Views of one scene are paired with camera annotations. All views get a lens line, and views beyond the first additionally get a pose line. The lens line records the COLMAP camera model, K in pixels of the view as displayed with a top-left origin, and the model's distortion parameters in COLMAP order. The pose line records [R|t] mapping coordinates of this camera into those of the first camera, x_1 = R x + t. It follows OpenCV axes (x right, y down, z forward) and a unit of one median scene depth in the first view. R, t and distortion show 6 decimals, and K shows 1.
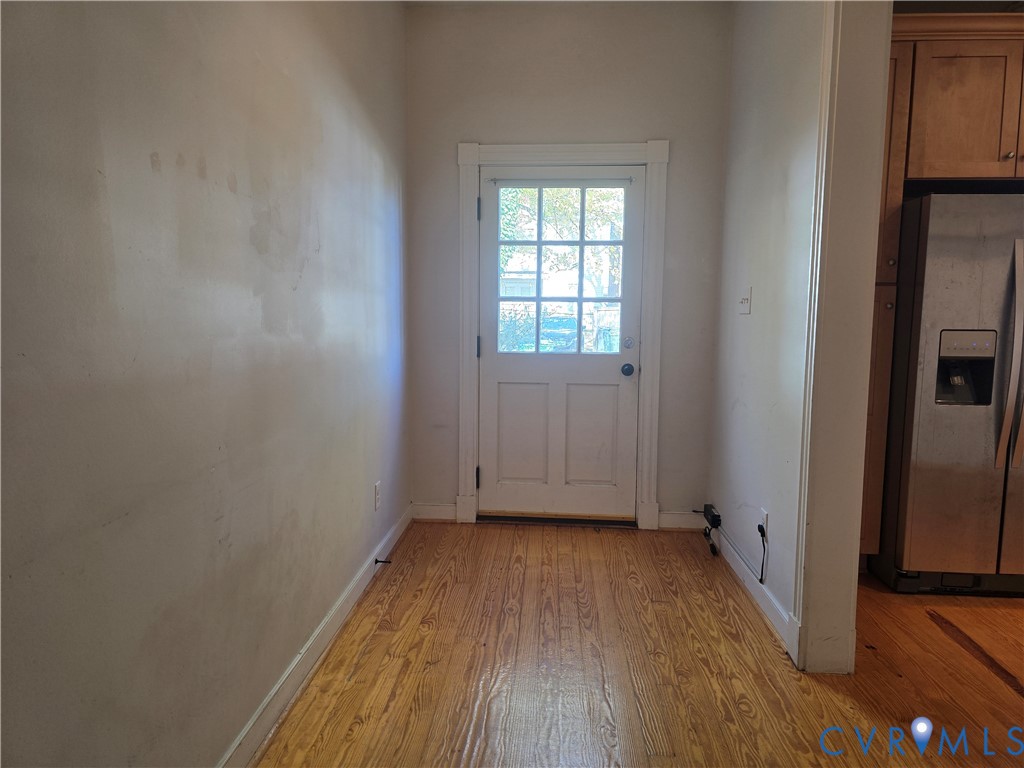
lens RADIAL K [[686.3, 0, 511.5], [0, 686.3, 384.2], [0, 0, 1]] dist [0.062653, -0.060064]
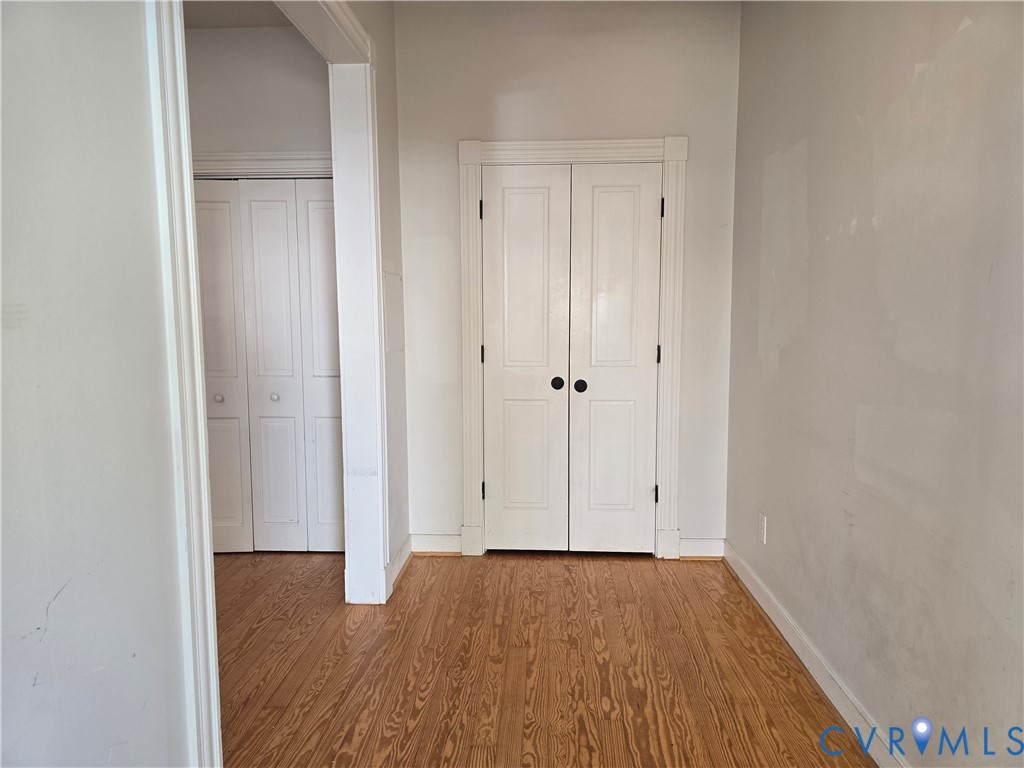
lens RADIAL K [[686.3, 0, 512.7], [0, 686.3, 383.8], [0, 0, 1]] dist [0.062653, -0.060064]
pose [[-0.999897, -0.004380, -0.013642, 0.128730], [-0.007201, 0.976769, 0.214175, -0.166946], [0.012387, 0.214251, -0.976700, 1.319520]]
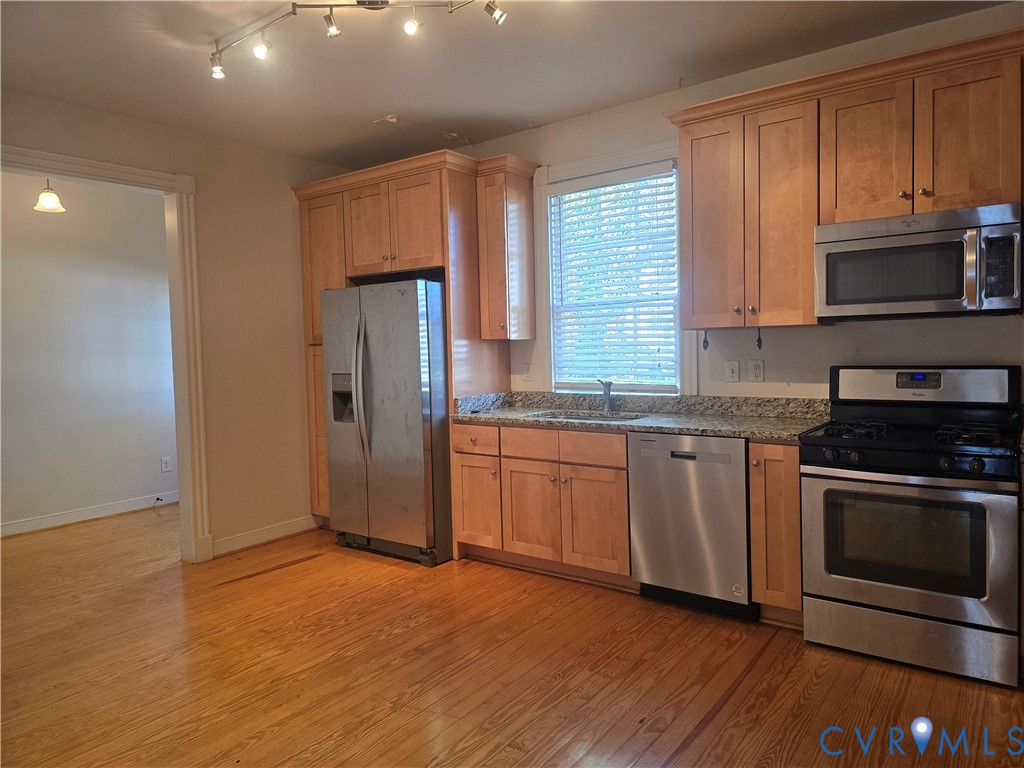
lens RADIAL K [[686.3, 0, 517.0], [0, 686.3, 380.0], [0, 0, 1]] dist [0.062653, -0.060064]
pose [[0.841030, -0.007653, -0.540934, 1.851989], [-0.021188, 0.998667, -0.047072, 0.000480], [0.540573, 0.051050, 0.839747, -0.088574]]
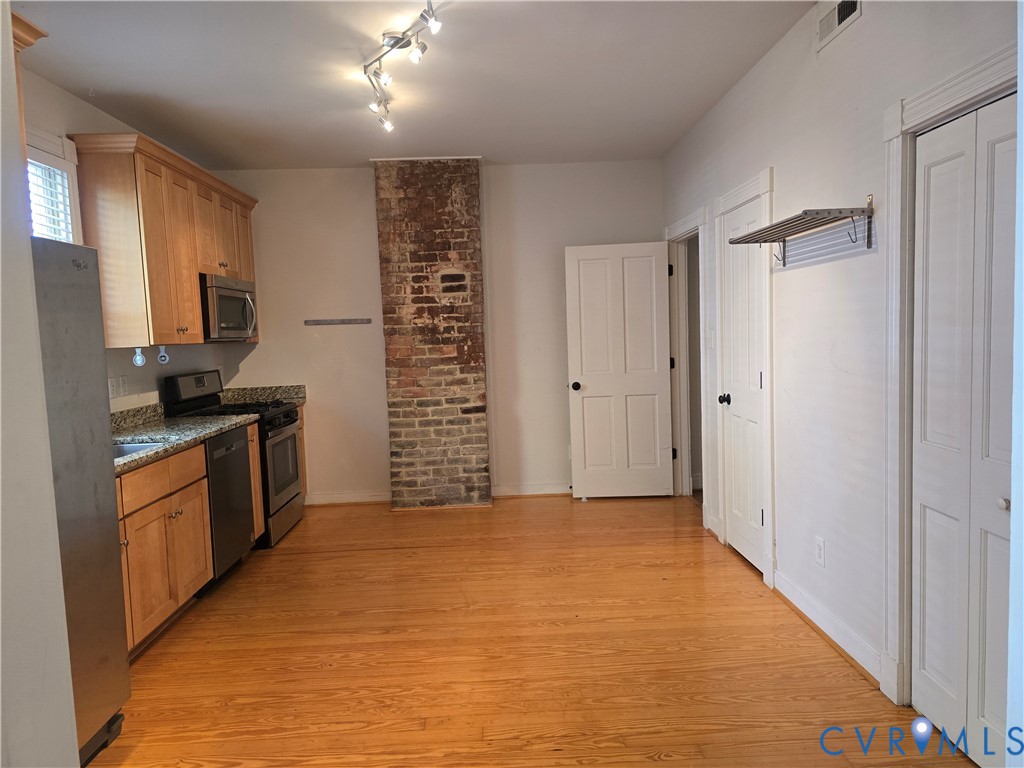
lens RADIAL K [[686.3, 0, 510.6], [0, 686.3, 381.0], [0, 0, 1]] dist [0.062653, -0.060064]
pose [[-0.094995, -0.083487, 0.991971, 0.022252], [0.145191, 0.984659, 0.096776, -0.120755], [-0.984833, 0.153219, -0.081416, 0.576103]]
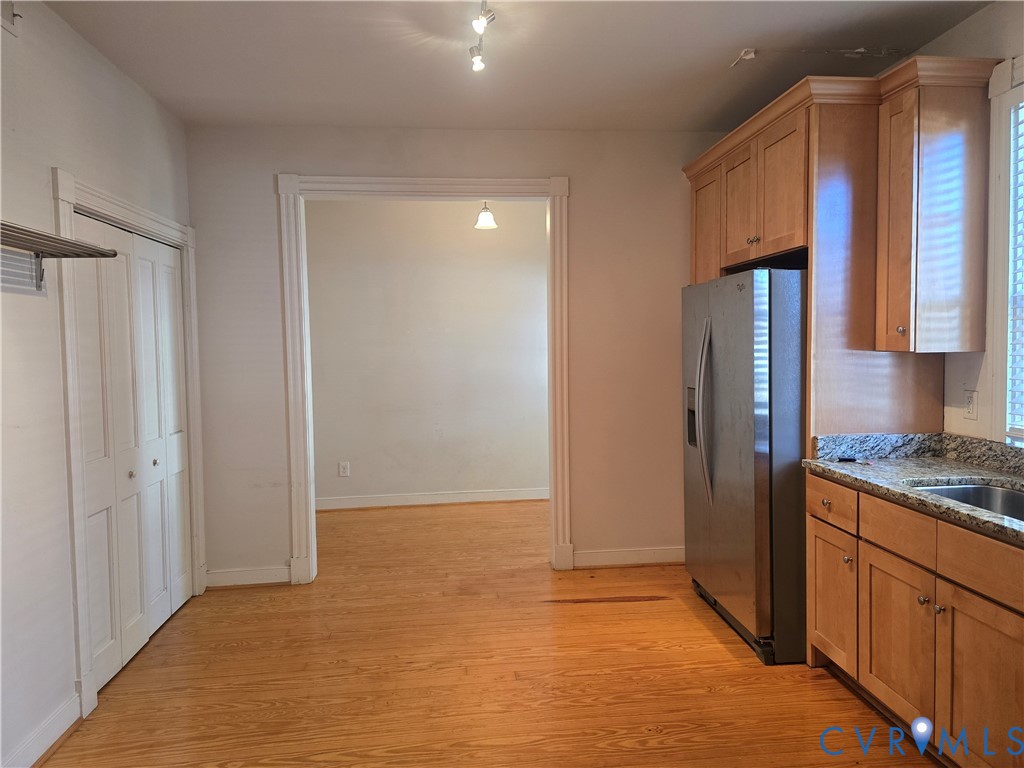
lens RADIAL K [[686.3, 0, 511.1], [0, 686.3, 377.7], [0, 0, 1]] dist [0.062653, -0.060064]
pose [[0.163244, 0.036583, -0.985907, 1.882528], [-0.088436, 0.995832, 0.022309, -0.097750], [0.982614, 0.083548, 0.165799, 0.459548]]
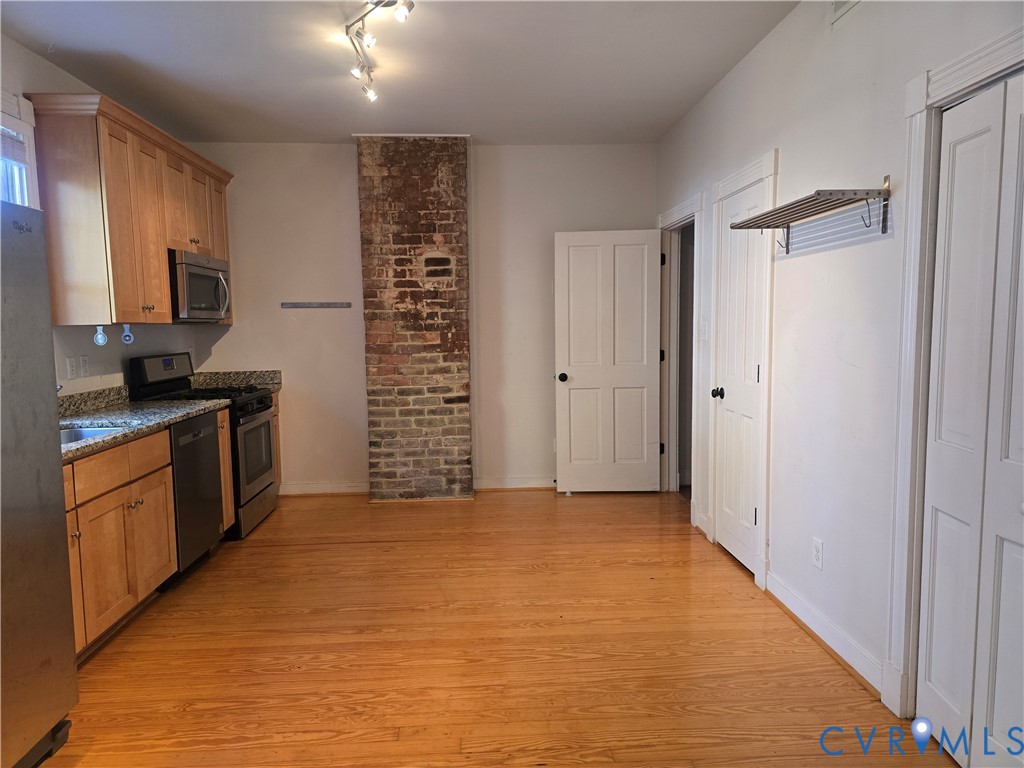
lens RADIAL K [[686.3, 0, 508.3], [0, 686.3, 385.4], [0, 0, 1]] dist [0.062653, -0.060064]
pose [[-0.115158, -0.103336, 0.987958, 0.087470], [0.123037, 0.985432, 0.117414, -0.108608], [-0.985698, 0.135076, -0.100766, 0.577784]]
